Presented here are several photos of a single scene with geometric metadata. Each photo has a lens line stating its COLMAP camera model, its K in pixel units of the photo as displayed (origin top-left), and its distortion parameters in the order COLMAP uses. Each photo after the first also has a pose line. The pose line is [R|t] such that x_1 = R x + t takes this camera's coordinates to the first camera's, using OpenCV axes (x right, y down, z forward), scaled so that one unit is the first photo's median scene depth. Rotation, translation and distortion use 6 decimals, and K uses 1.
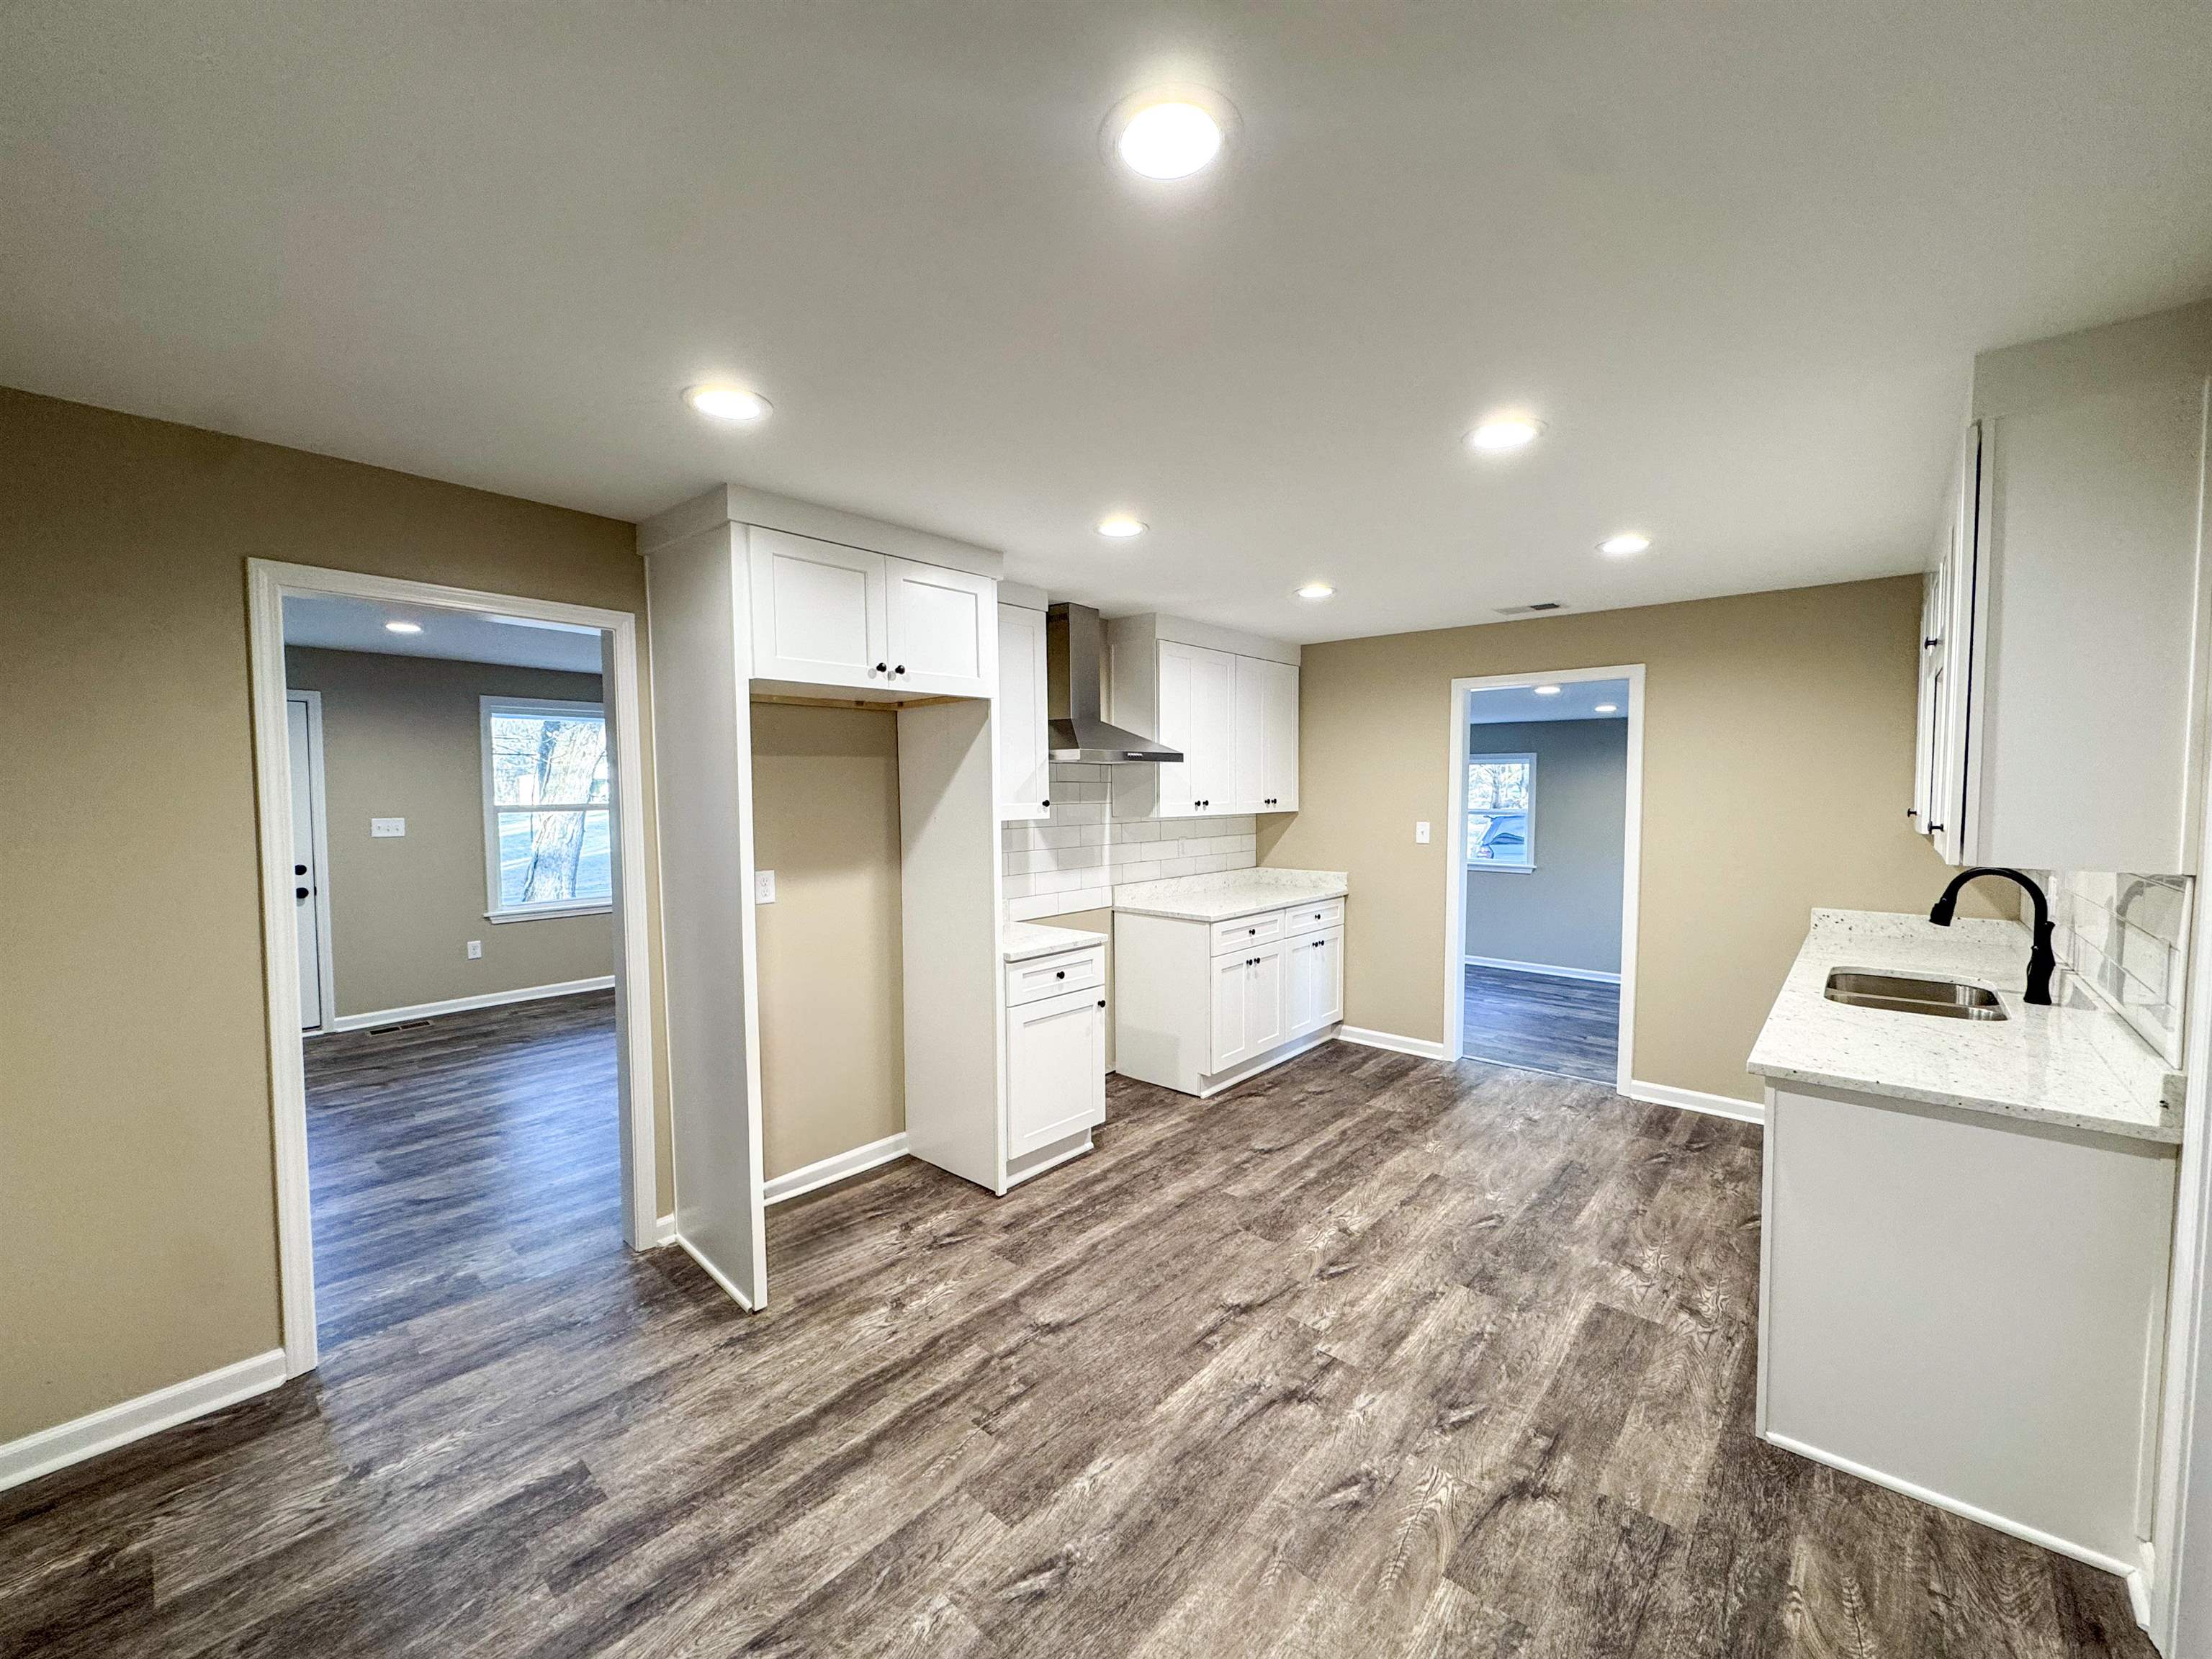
lens RADIAL K [[877.0, 0, 1109.3], [0, 877.0, 831.4], [0, 0, 1]] dist [-0.004144, 0.000508]
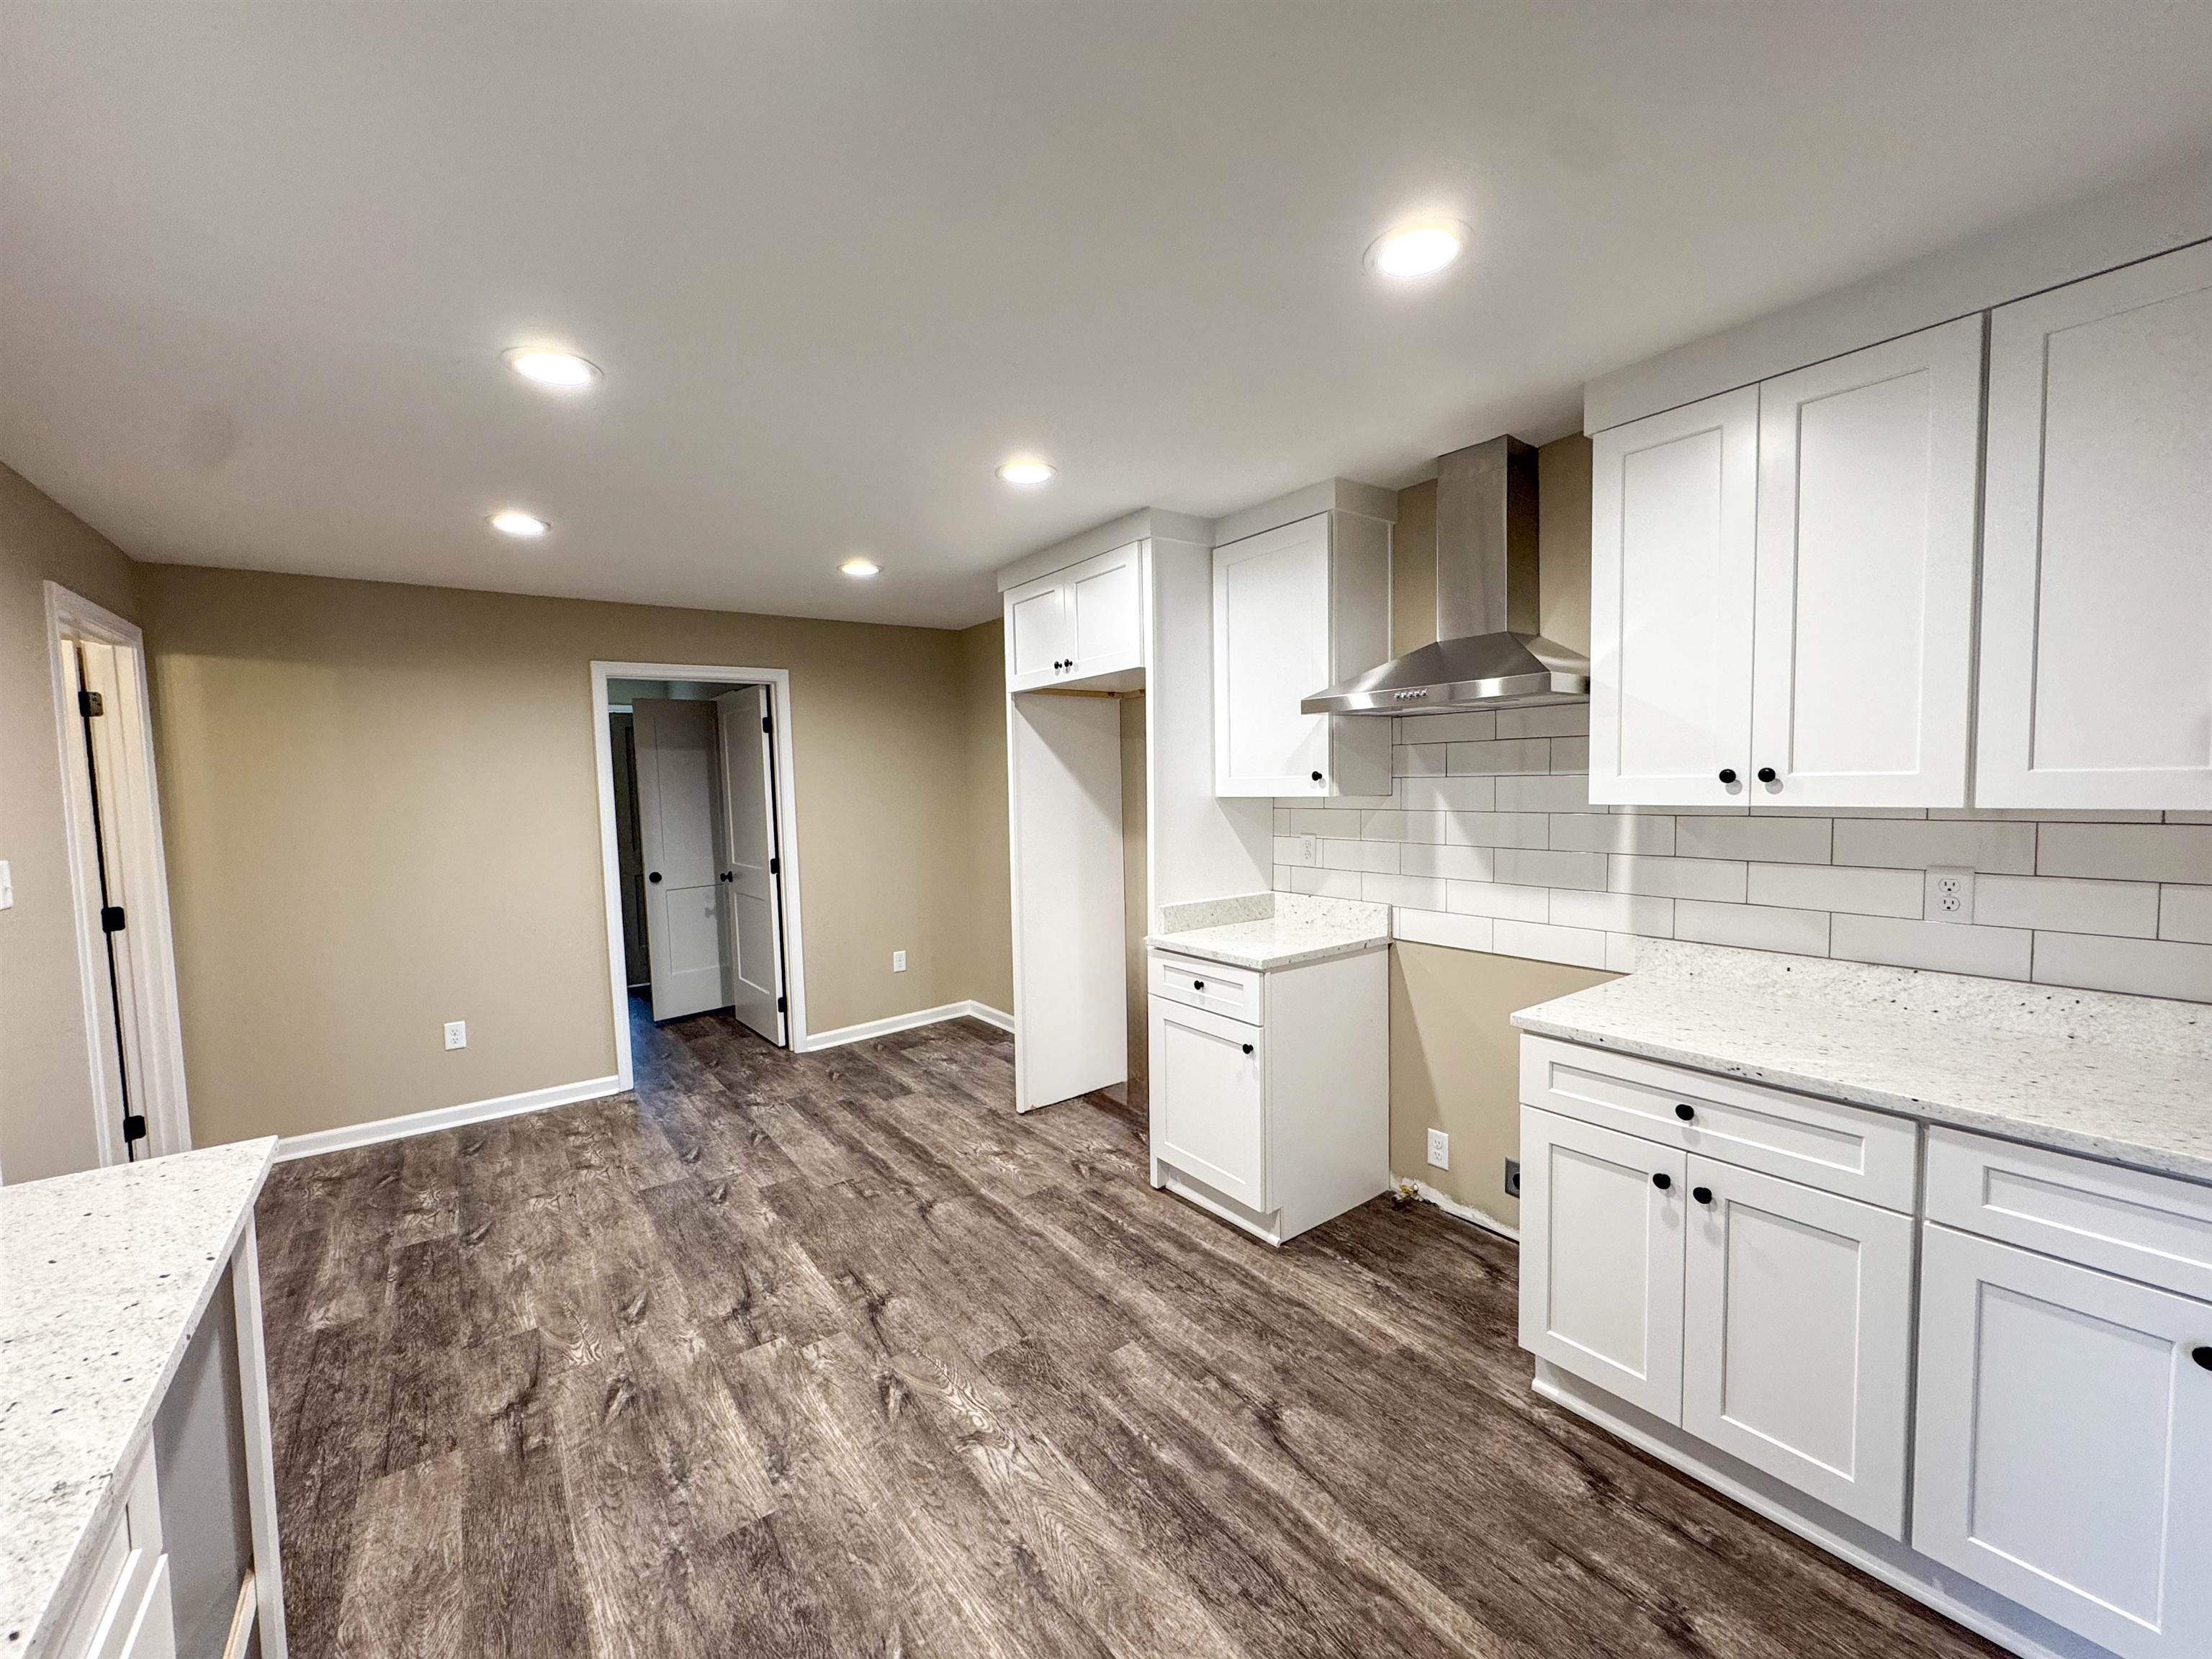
lens RADIAL K [[877.0, 0, 1106.0], [0, 877.0, 832.6], [0, 0, 1]] dist [-0.004144, 0.000508]
pose [[-0.203986, 0.070959, -0.976399, 0.998273], [-0.024368, 0.996693, 0.077525, -0.054187], [0.978671, 0.039606, -0.201582, 1.413290]]
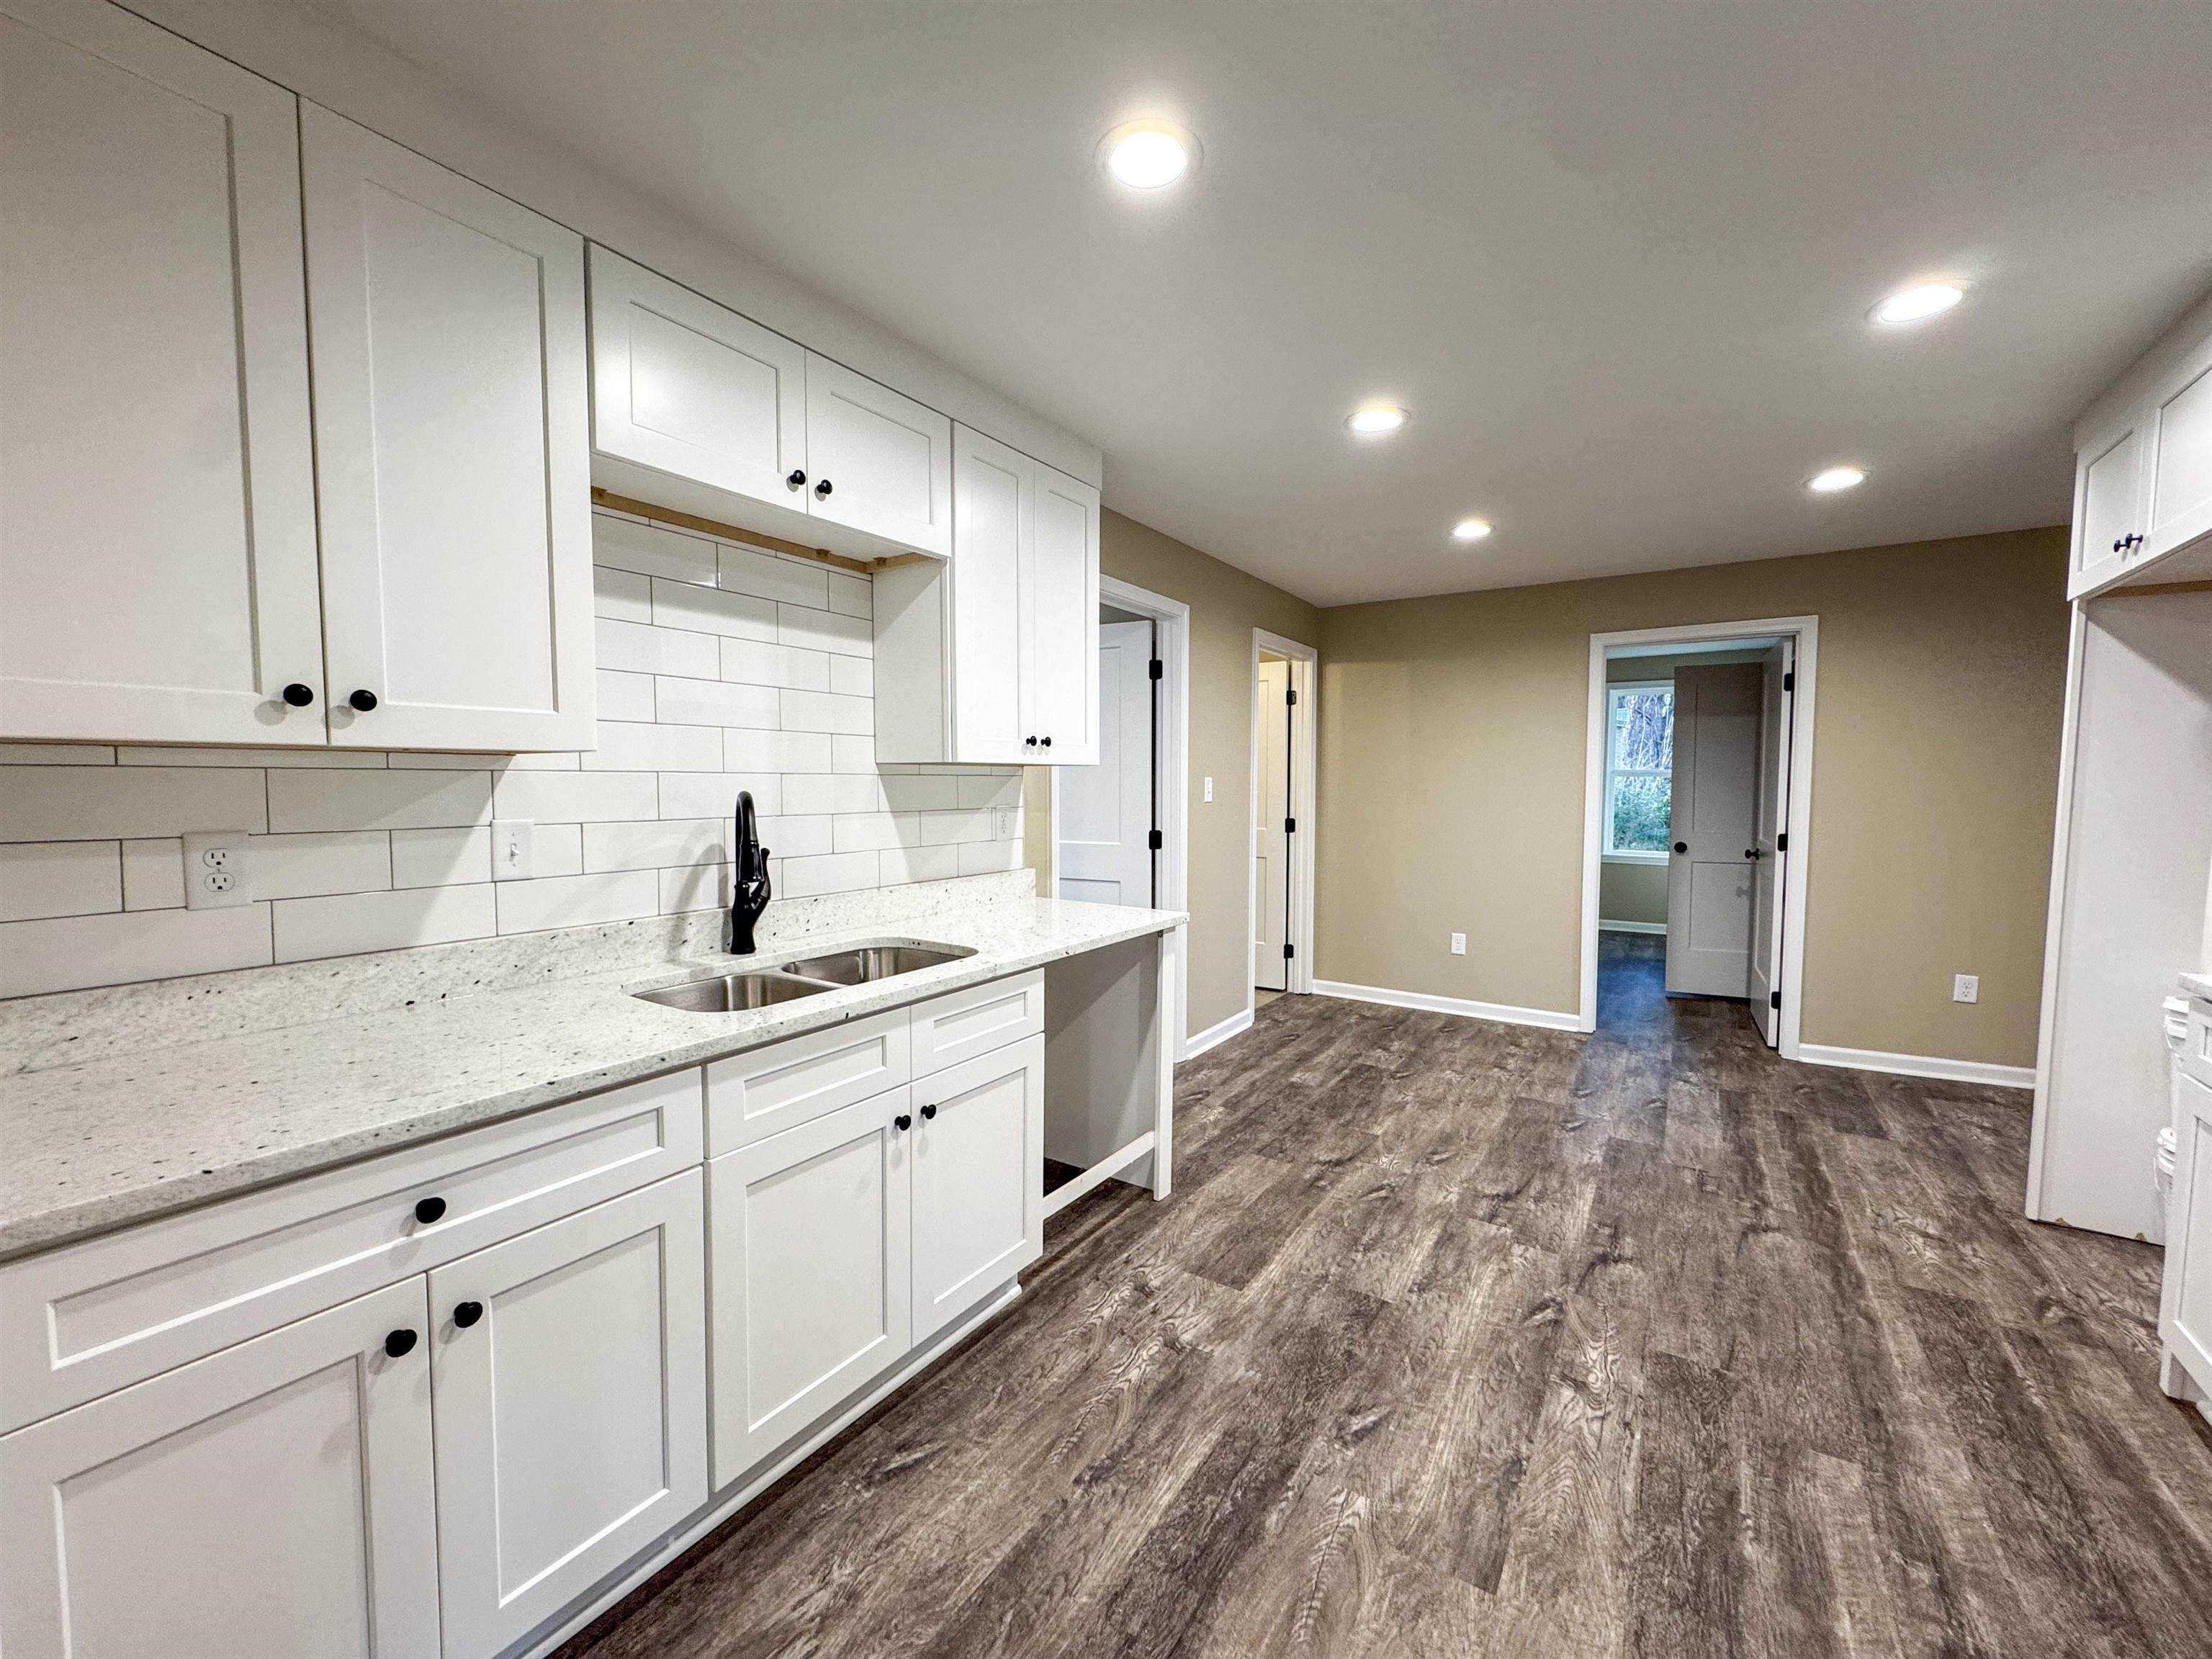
lens RADIAL K [[877.0, 0, 1106.9], [0, 877.0, 835.6], [0, 0, 1]] dist [-0.004144, 0.000508]
pose [[-0.990738, 0.008348, -0.135533, 0.806268], [-0.007041, 0.993607, 0.112673, -0.010490], [0.135607, 0.112583, -0.984345, 1.794112]]
